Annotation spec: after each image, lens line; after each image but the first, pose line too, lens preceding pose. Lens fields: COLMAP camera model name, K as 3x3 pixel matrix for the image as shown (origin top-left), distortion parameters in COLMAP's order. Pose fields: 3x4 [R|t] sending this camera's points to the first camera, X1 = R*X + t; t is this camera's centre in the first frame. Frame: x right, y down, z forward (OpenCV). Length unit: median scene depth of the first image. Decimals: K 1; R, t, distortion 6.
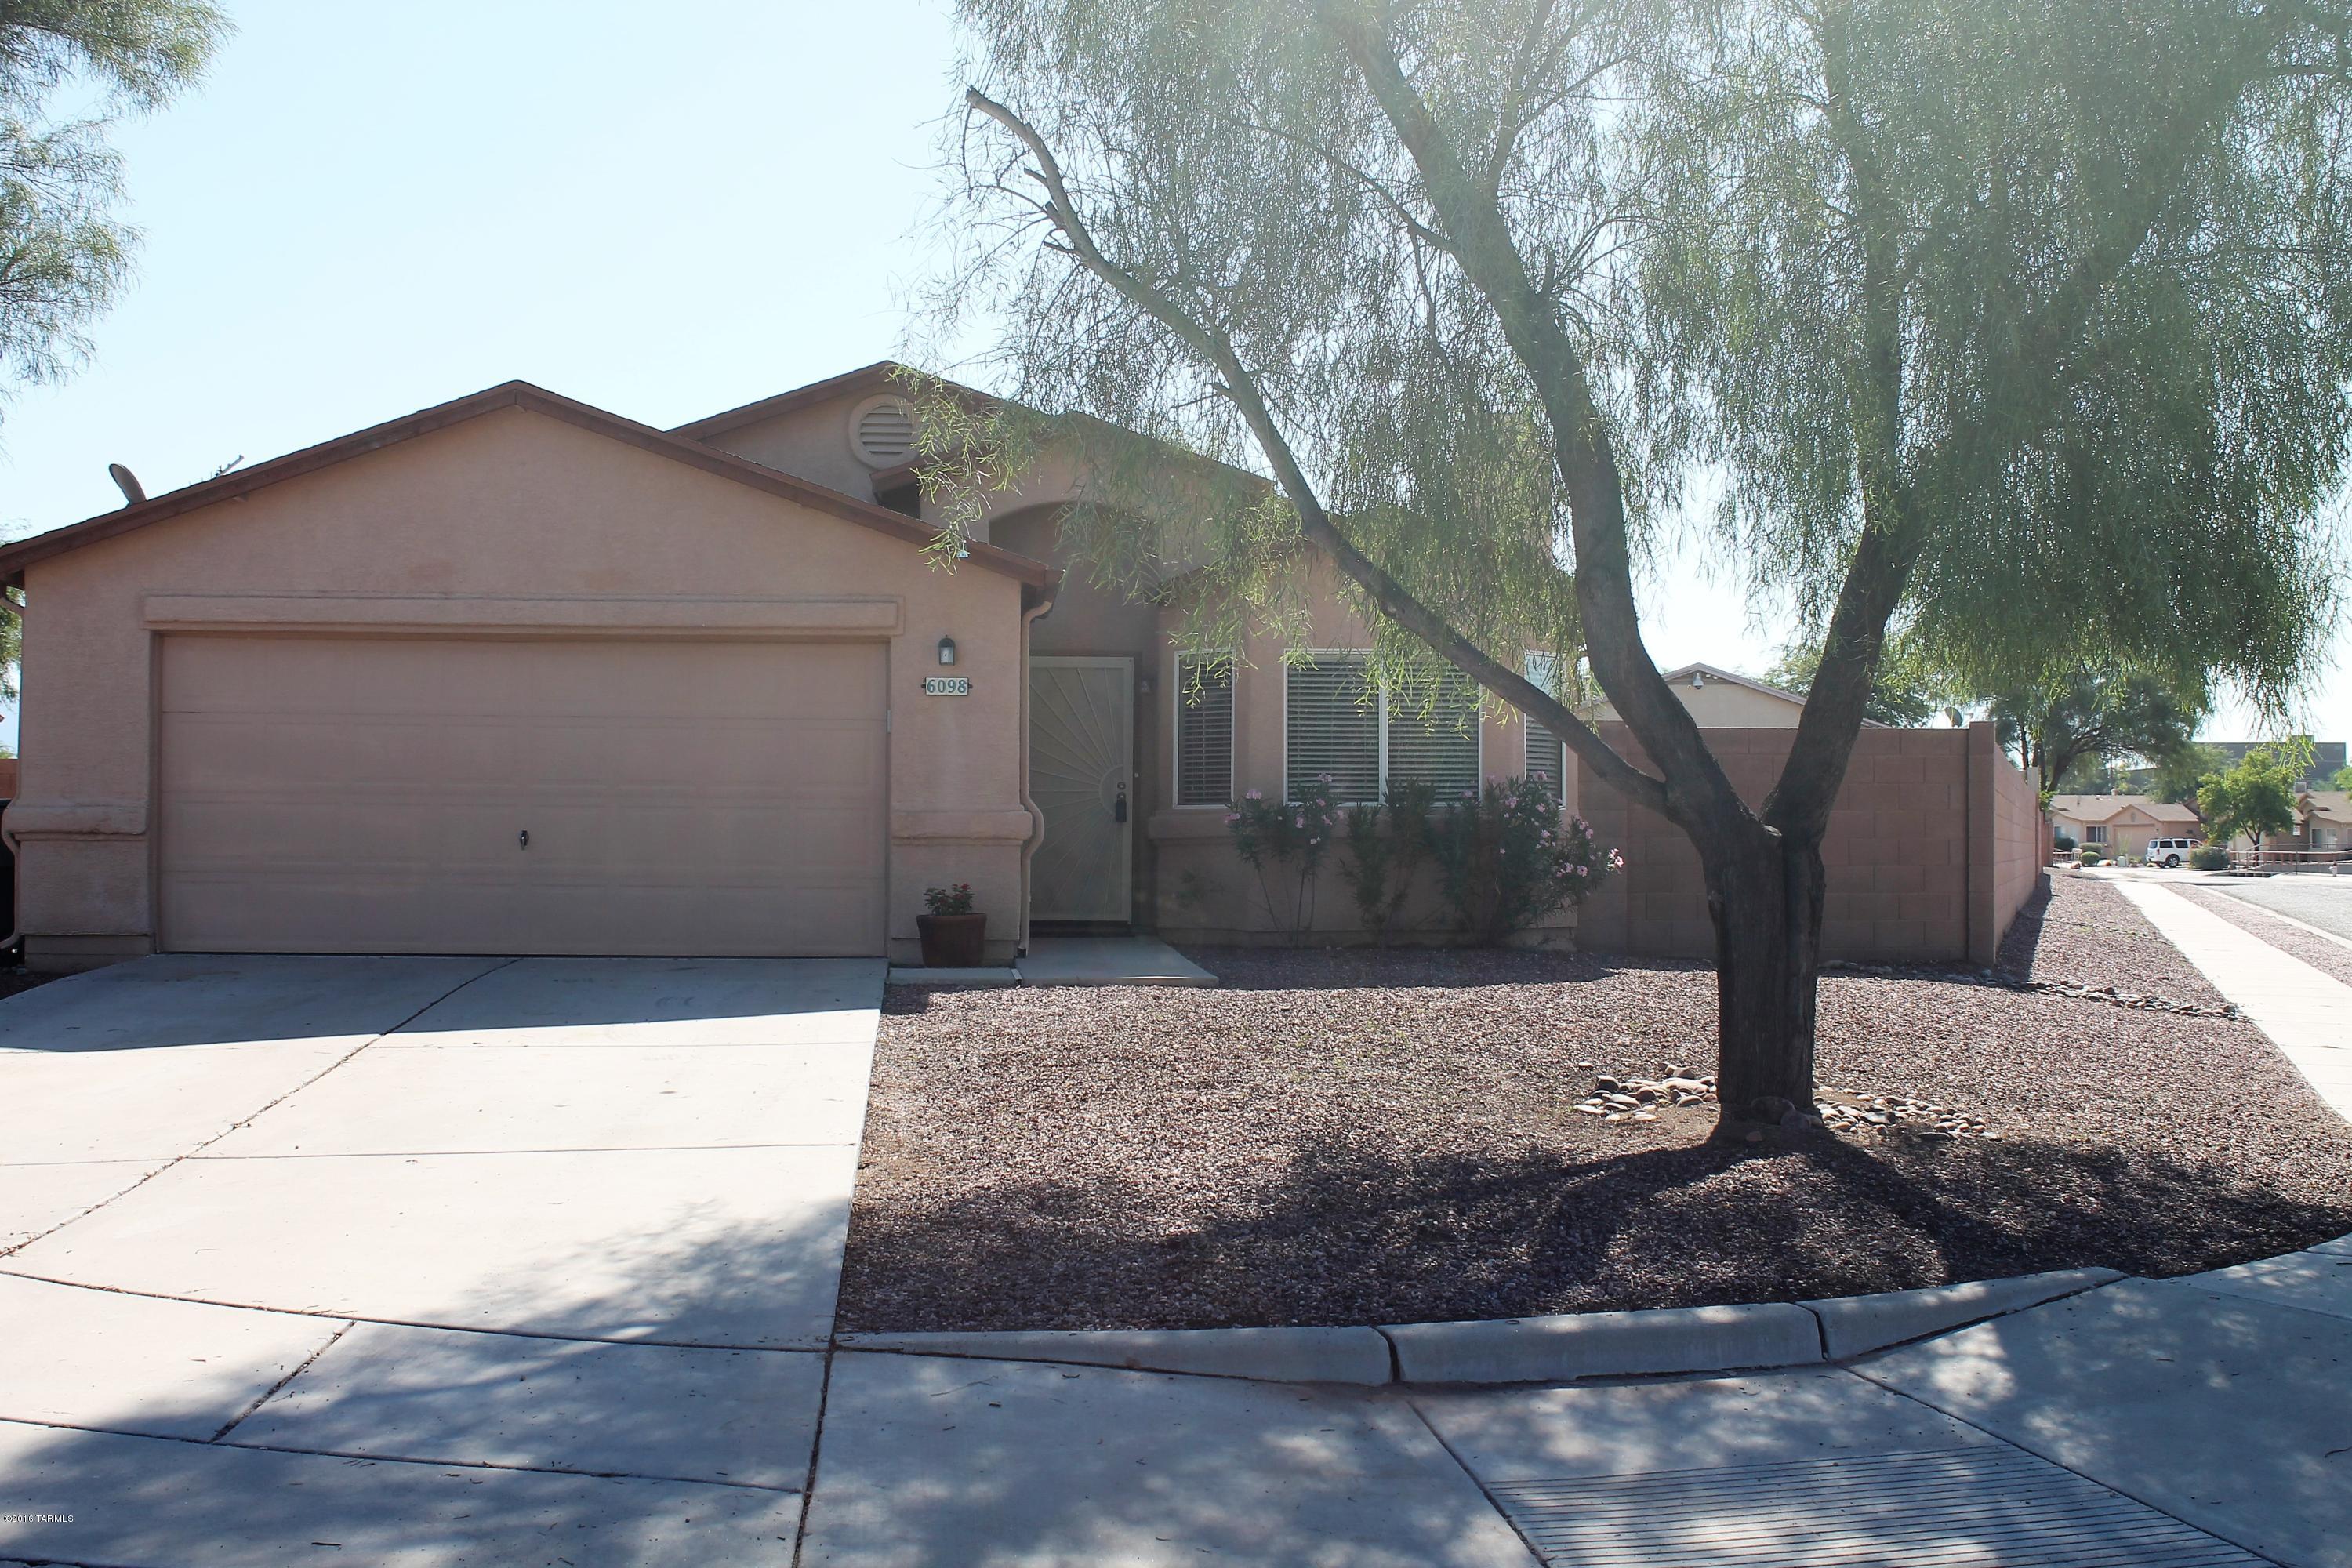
lens RADIAL K [[2651.4, 0, 1277.8], [0, 2651.4, 779.5], [0, 0, 1]] dist [-0.139387, 0.173044]
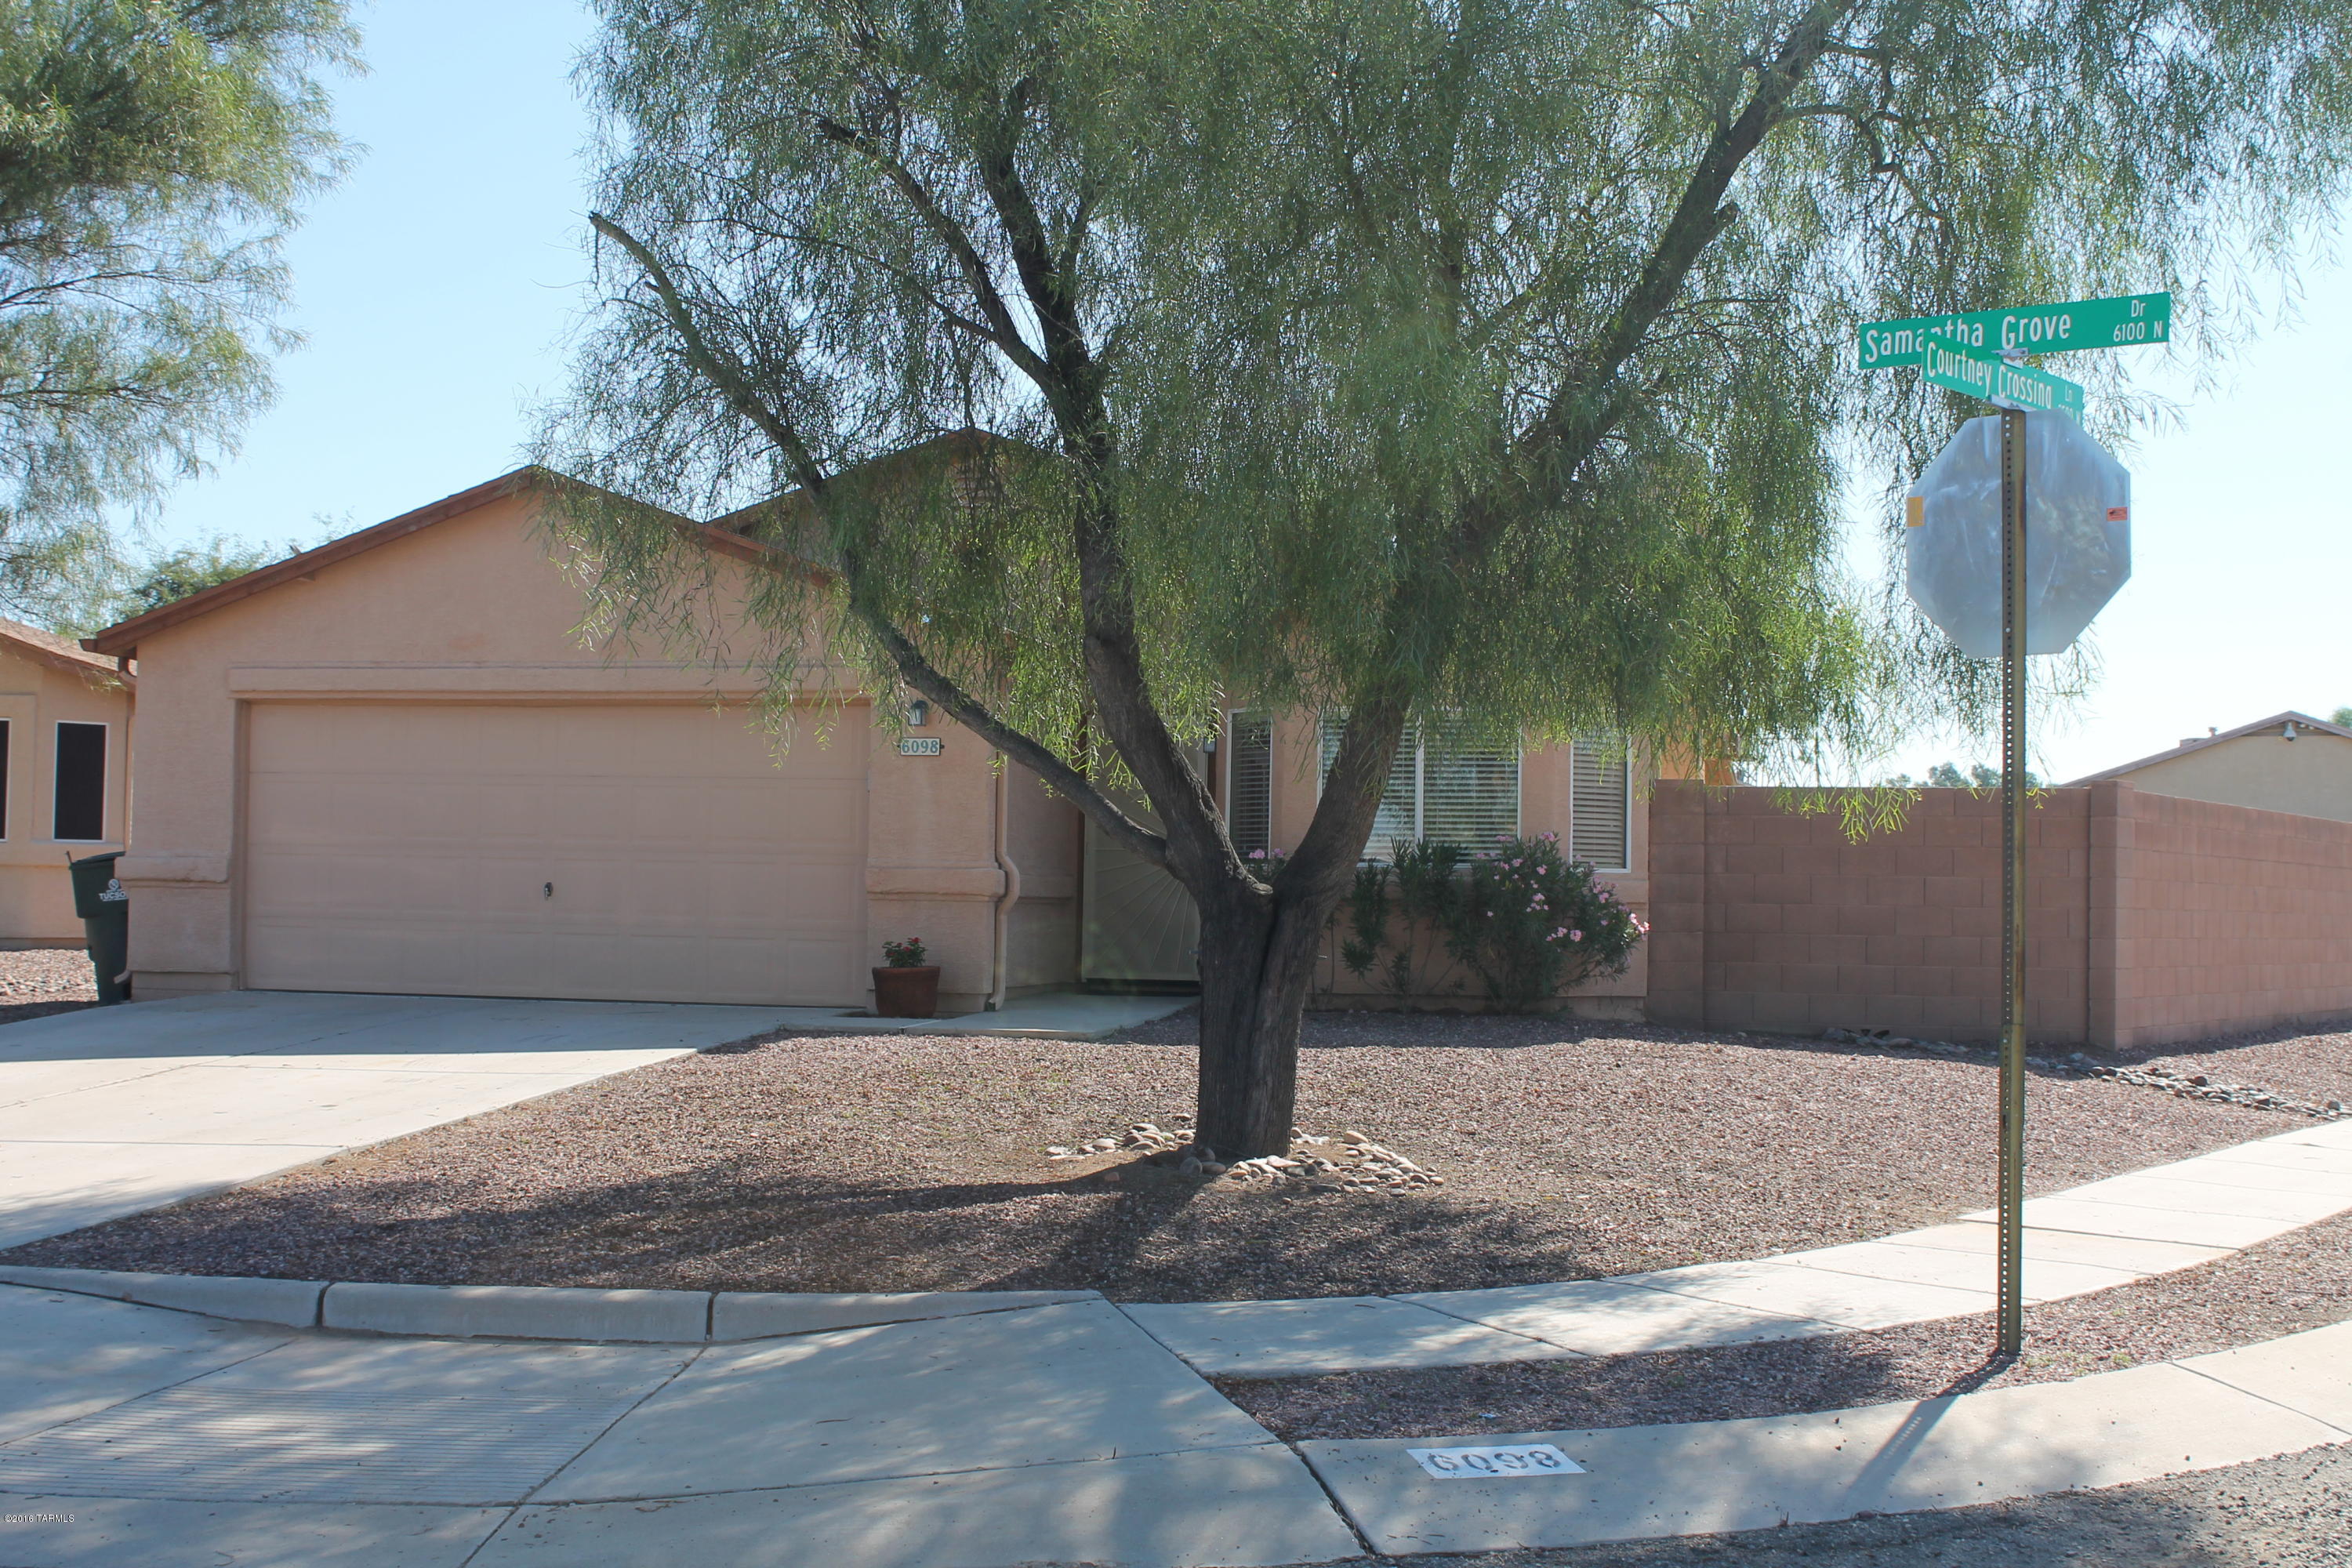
lens RADIAL K [[2962.8, 0, 1176.0], [0, 2962.8, 784.0], [0, 0, 1]] dist [-0.064893, 0.015696]
pose [[0.951023, -0.000943, -0.309118, 0.336388], [-0.005080, 0.999813, -0.018677, 0.000381], [0.309078, 0.019332, 0.950840, -0.071638]]
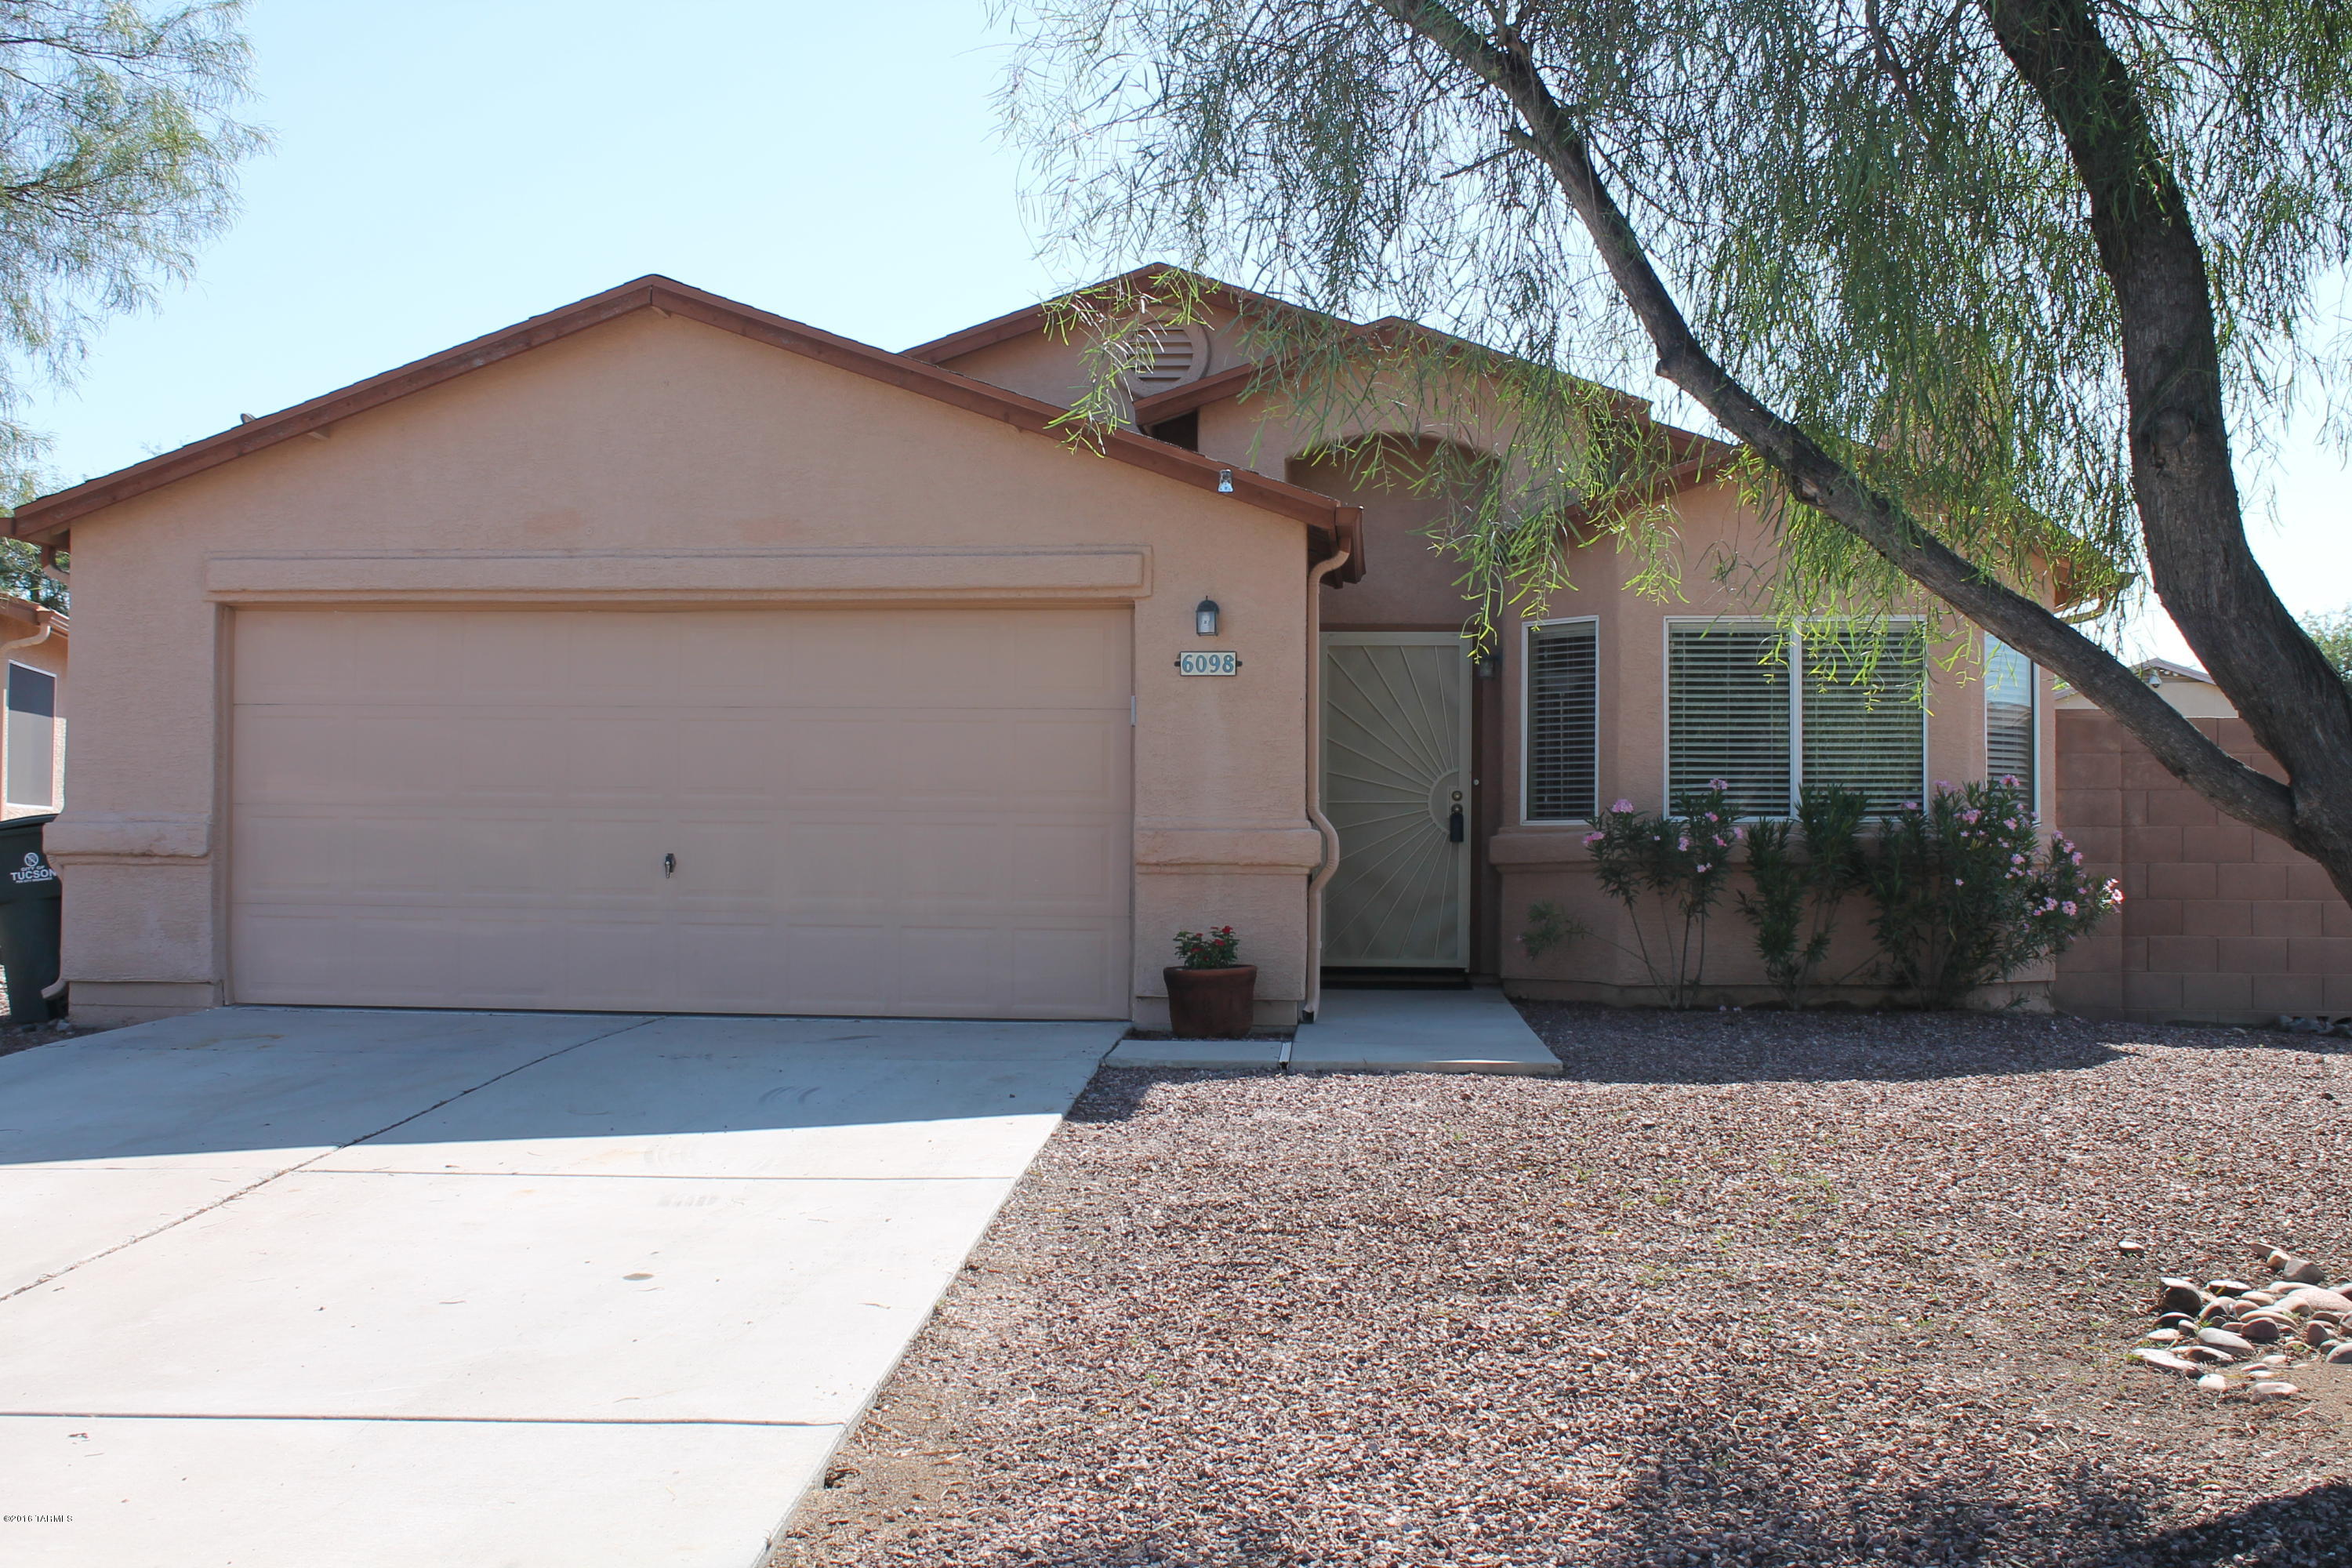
lens RADIAL K [[2658.8, 0, 1201.6], [0, 2658.8, 774.3], [0, 0, 1]] dist [-0.110583, 0.137812]
pose [[0.983640, -0.002753, -0.180127, 0.010203], [0.001532, 0.999975, -0.006916, 0.001689], [0.180141, 0.006527, 0.983619, 0.258975]]
